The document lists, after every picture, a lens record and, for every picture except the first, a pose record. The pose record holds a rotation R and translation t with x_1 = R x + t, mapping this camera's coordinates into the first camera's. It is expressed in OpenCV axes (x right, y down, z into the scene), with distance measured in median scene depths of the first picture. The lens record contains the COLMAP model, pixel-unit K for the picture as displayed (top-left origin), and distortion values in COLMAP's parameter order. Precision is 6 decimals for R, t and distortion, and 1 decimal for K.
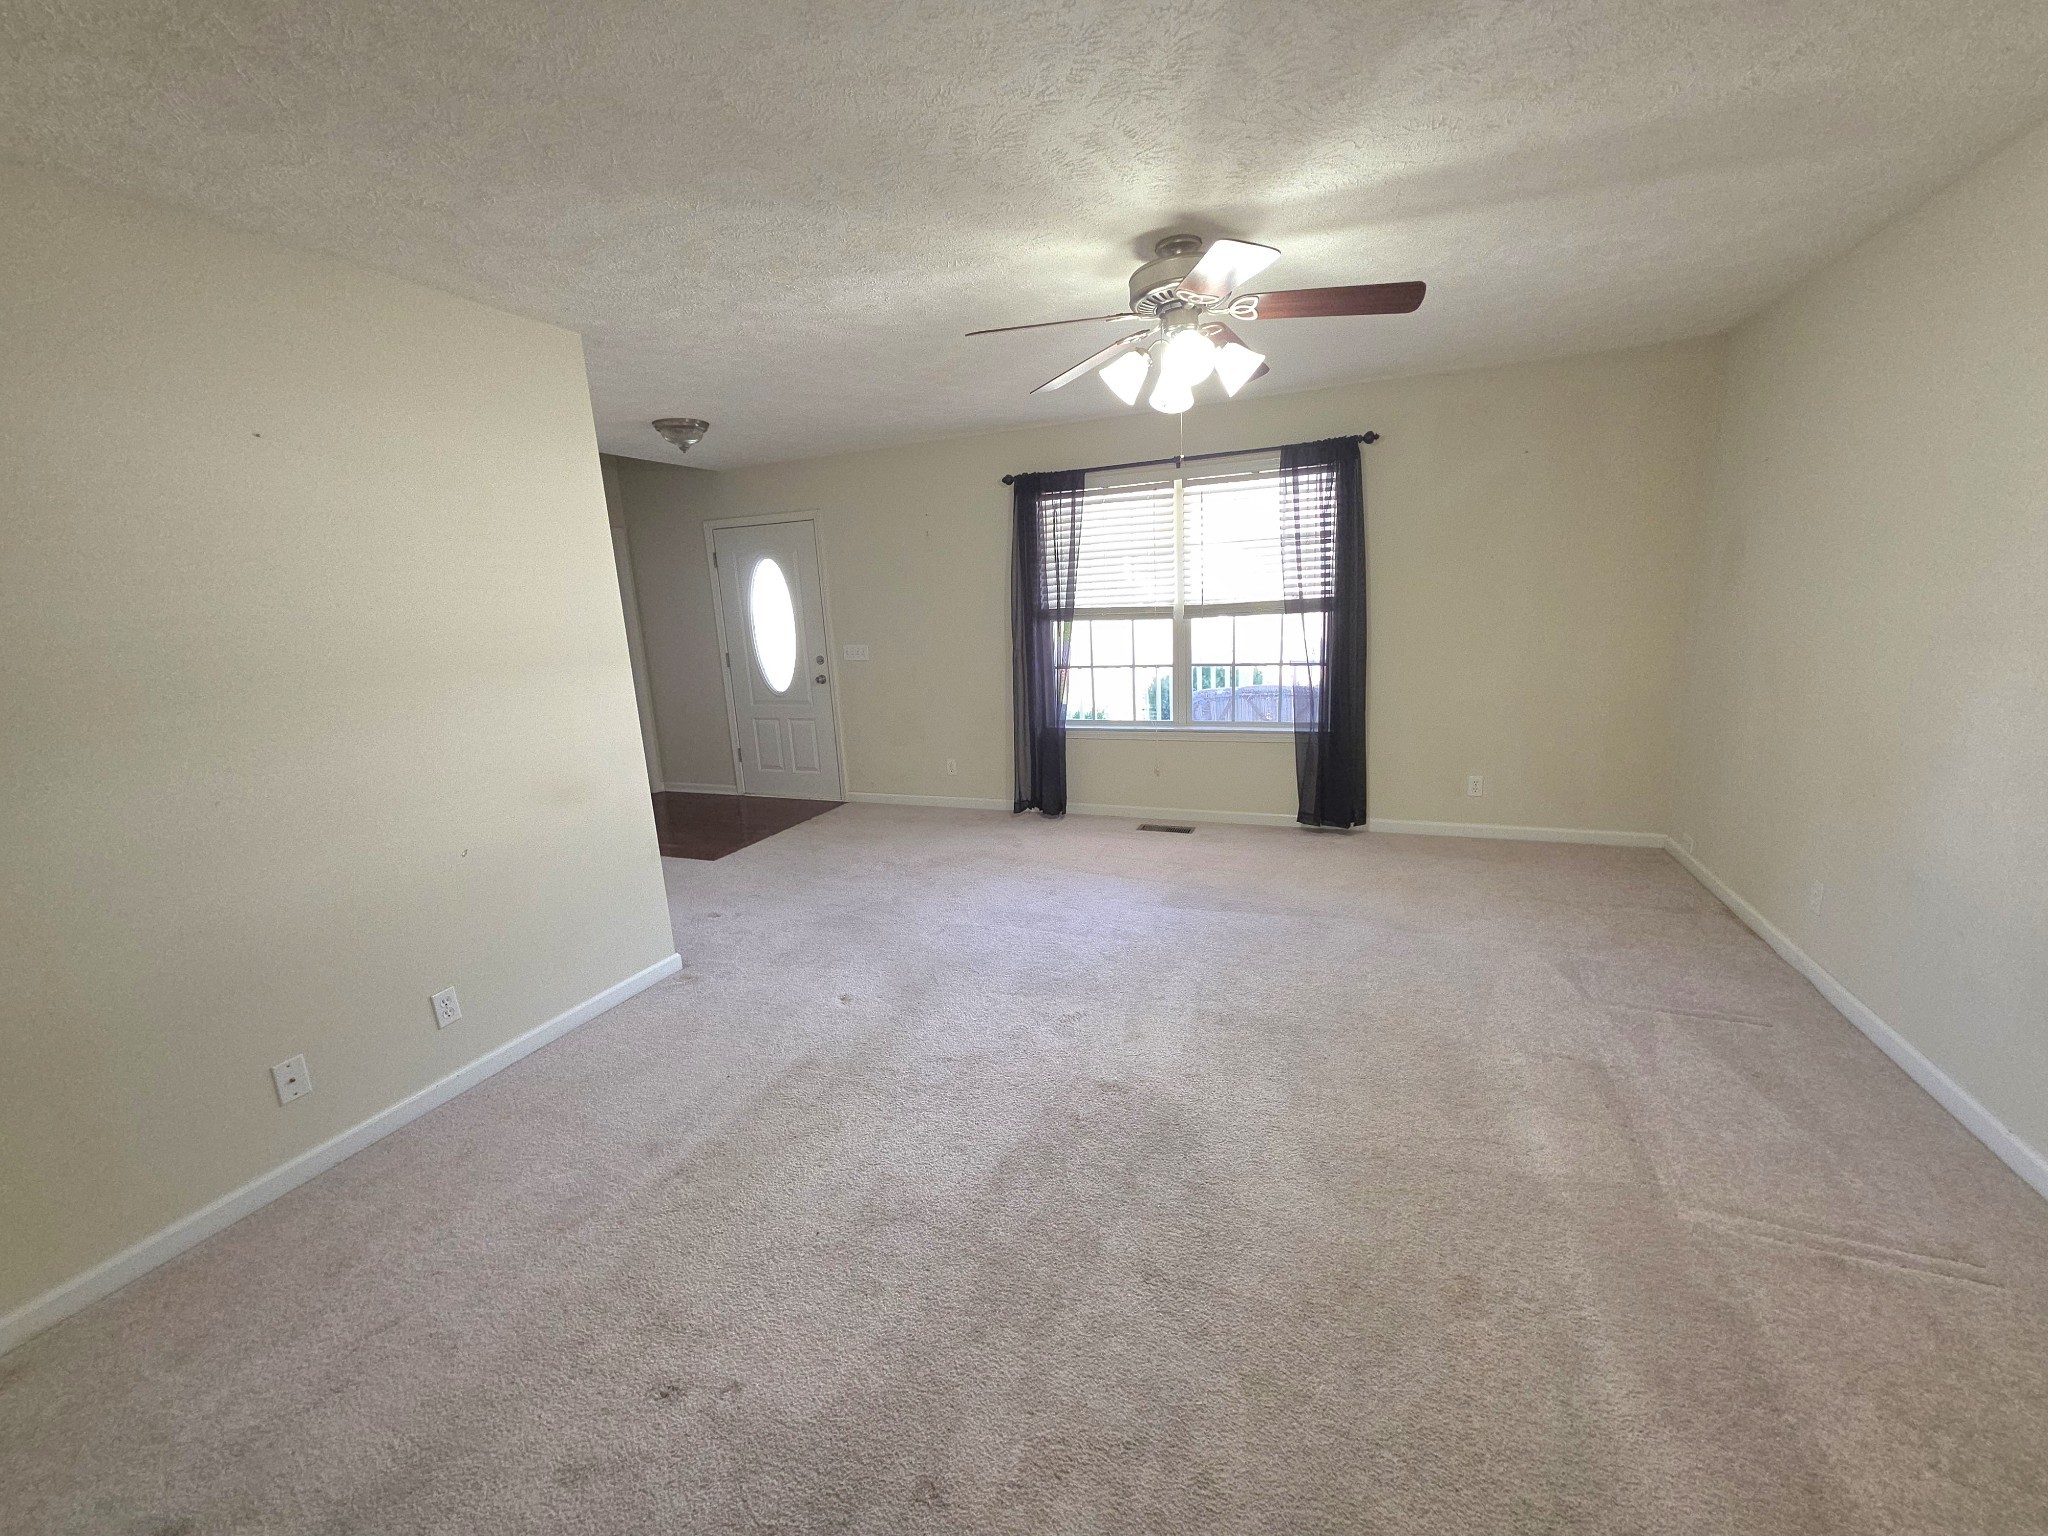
lens RADIAL K [[821.5, 0, 1024.9], [0, 821.5, 777.1], [0, 0, 1]] dist [-0.010944, 0.003627]
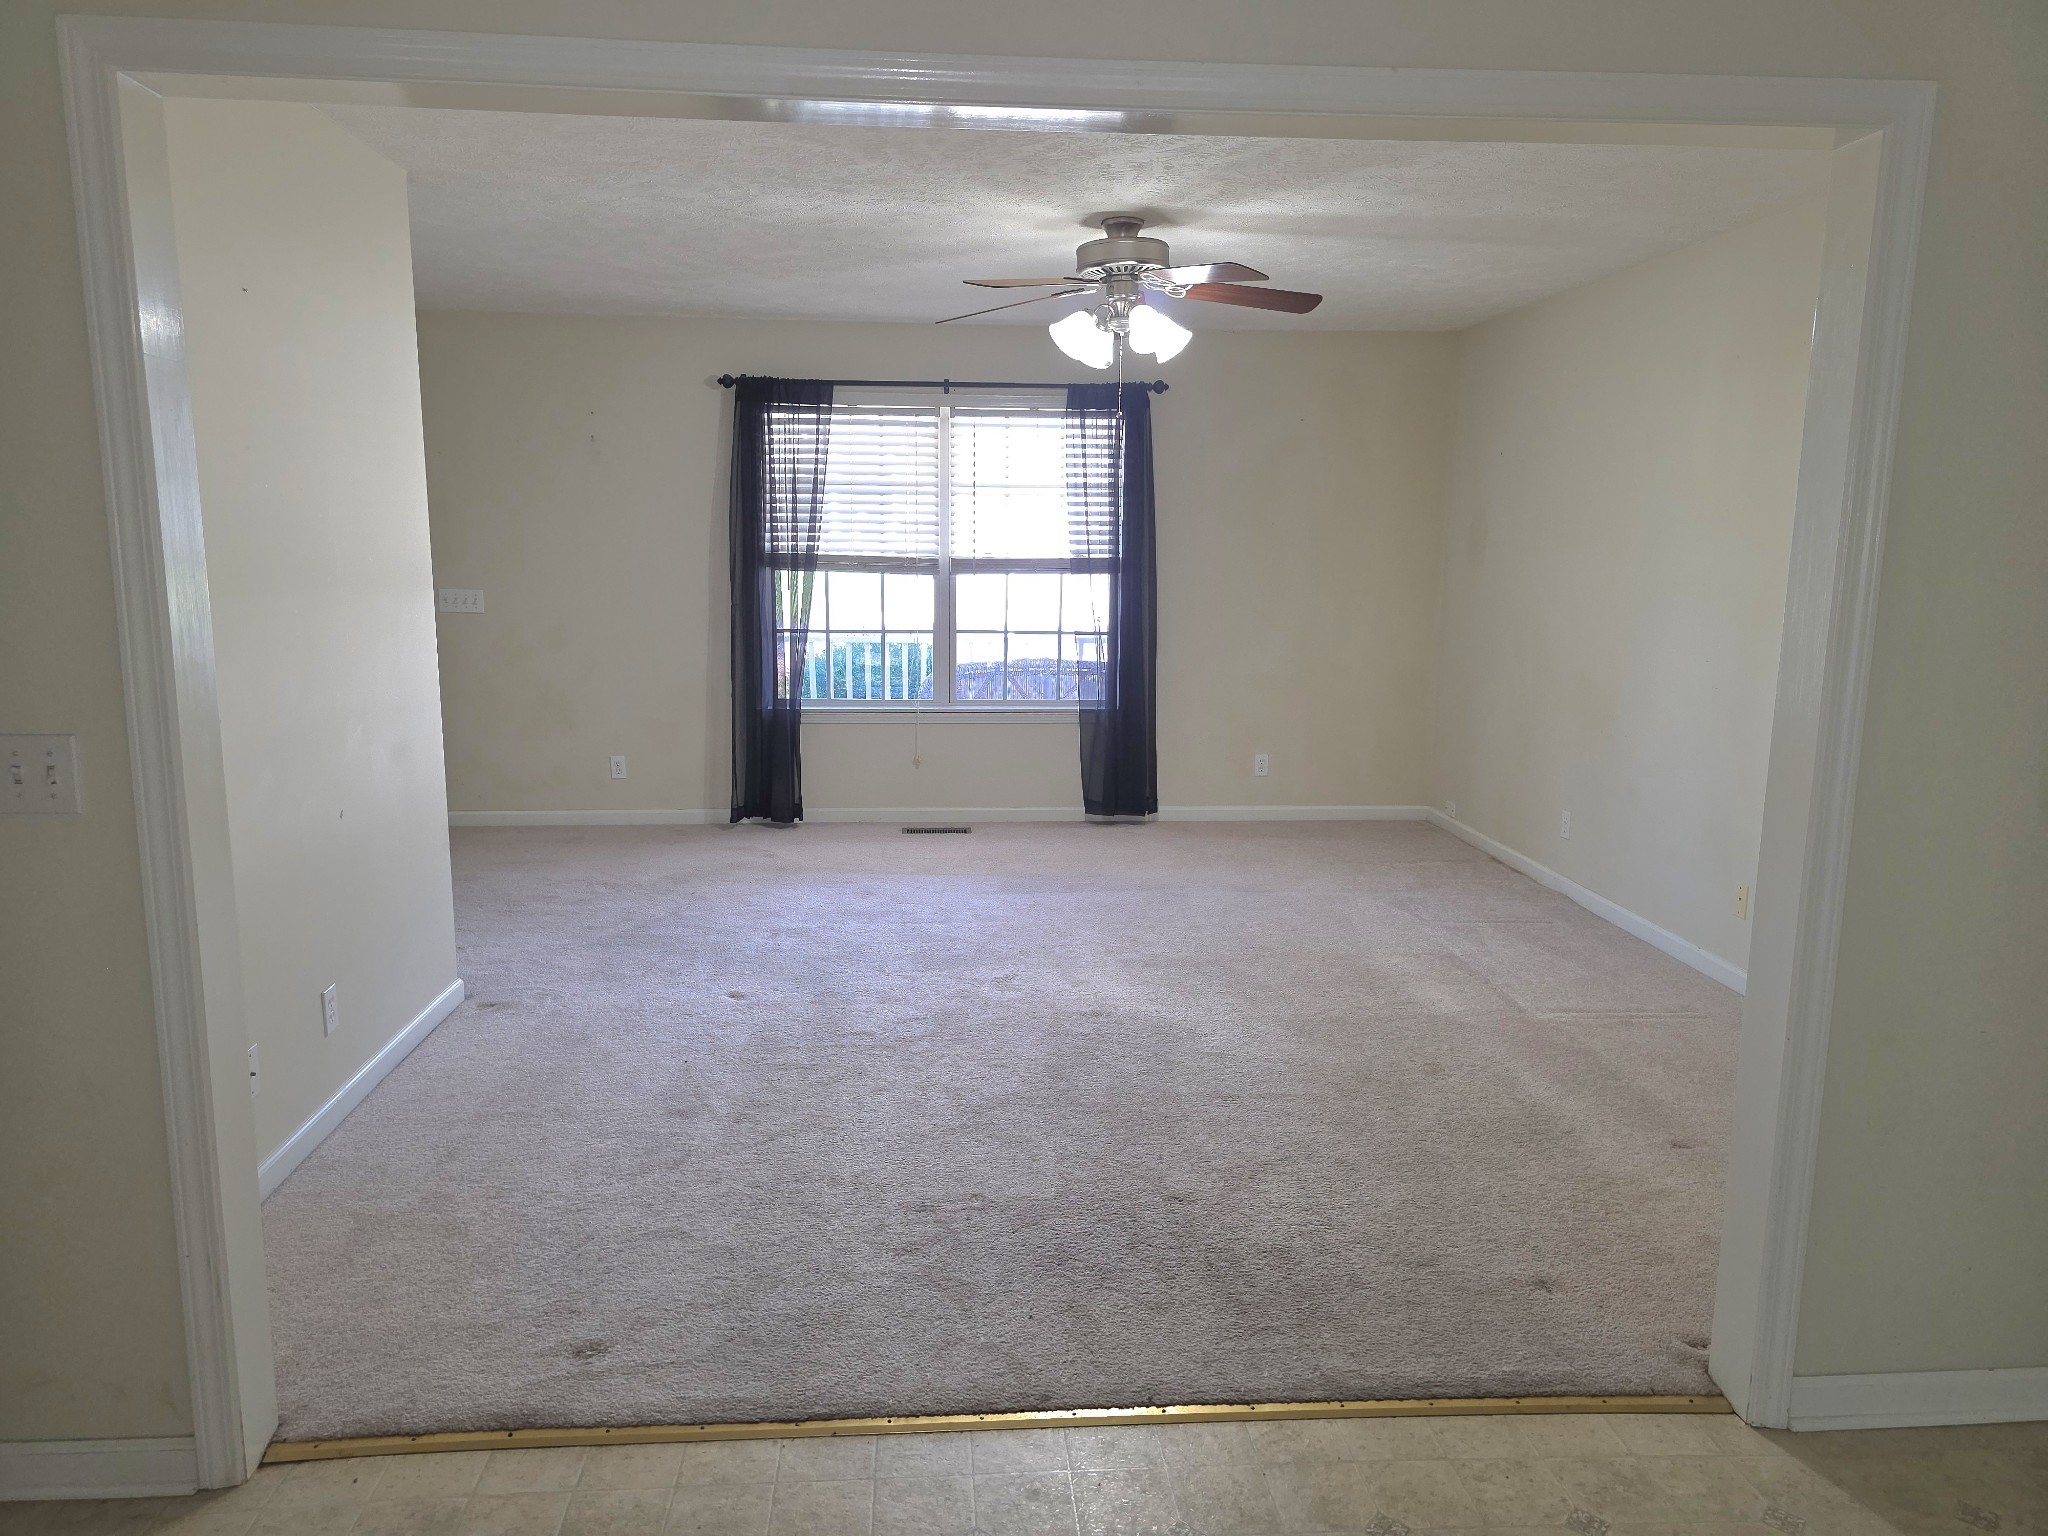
lens RADIAL K [[1379.9, 0, 1030.0], [0, 1379.9, 786.4], [0, 0, 1]] dist [0.055650, -0.049356]
pose [[0.889835, -0.021029, 0.455797, -0.393431], [0.044153, 0.998218, -0.040143, 0.084029], [-0.454140, 0.055845, 0.889178, -0.273350]]
